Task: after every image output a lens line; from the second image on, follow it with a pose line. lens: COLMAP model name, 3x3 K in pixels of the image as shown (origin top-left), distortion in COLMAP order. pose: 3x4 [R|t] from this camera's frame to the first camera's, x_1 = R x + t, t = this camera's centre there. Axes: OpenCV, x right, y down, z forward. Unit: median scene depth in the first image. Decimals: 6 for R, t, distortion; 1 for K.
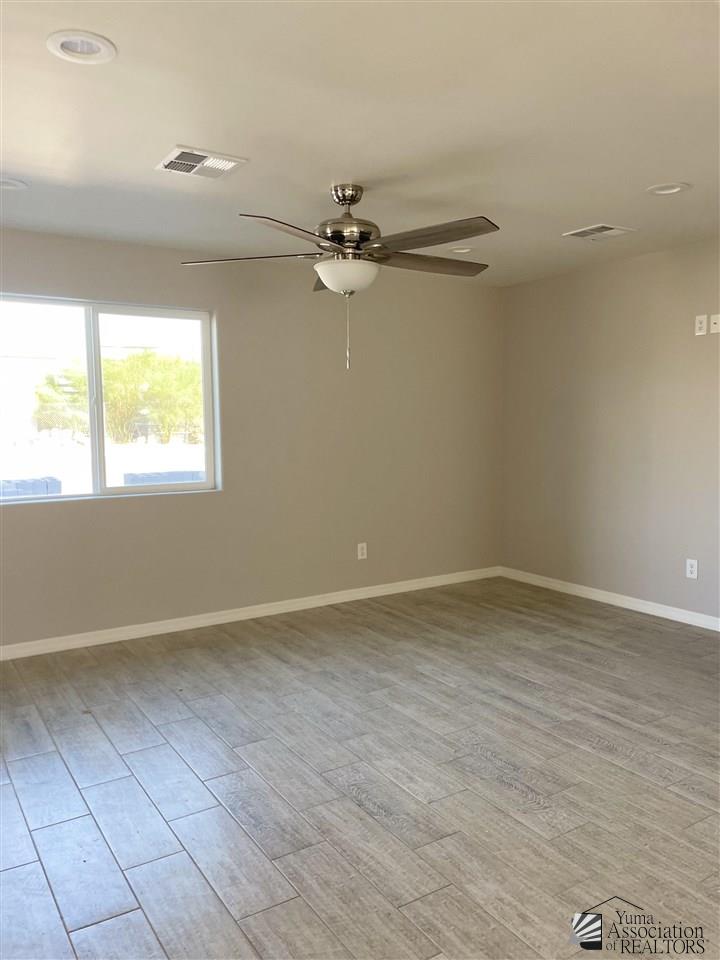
lens RADIAL K [[745.7, 0, 357.6], [0, 745.7, 482.5], [0, 0, 1]] dist [0.064241, -0.098094]
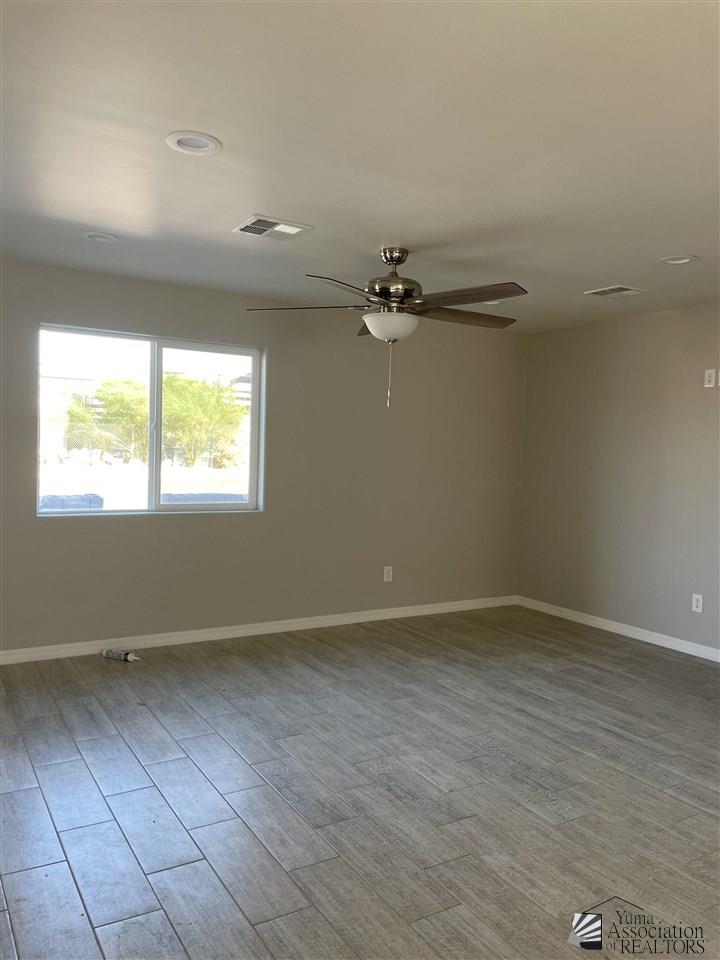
lens RADIAL K [[745.7, 0, 357.9], [0, 745.7, 477.2], [0, 0, 1]] dist [0.064241, -0.098094]
pose [[0.998899, 0.040787, -0.023176, -0.028748], [-0.041848, 0.998002, -0.047344, 0.009199], [0.021198, 0.048262, 0.998610, -0.123290]]
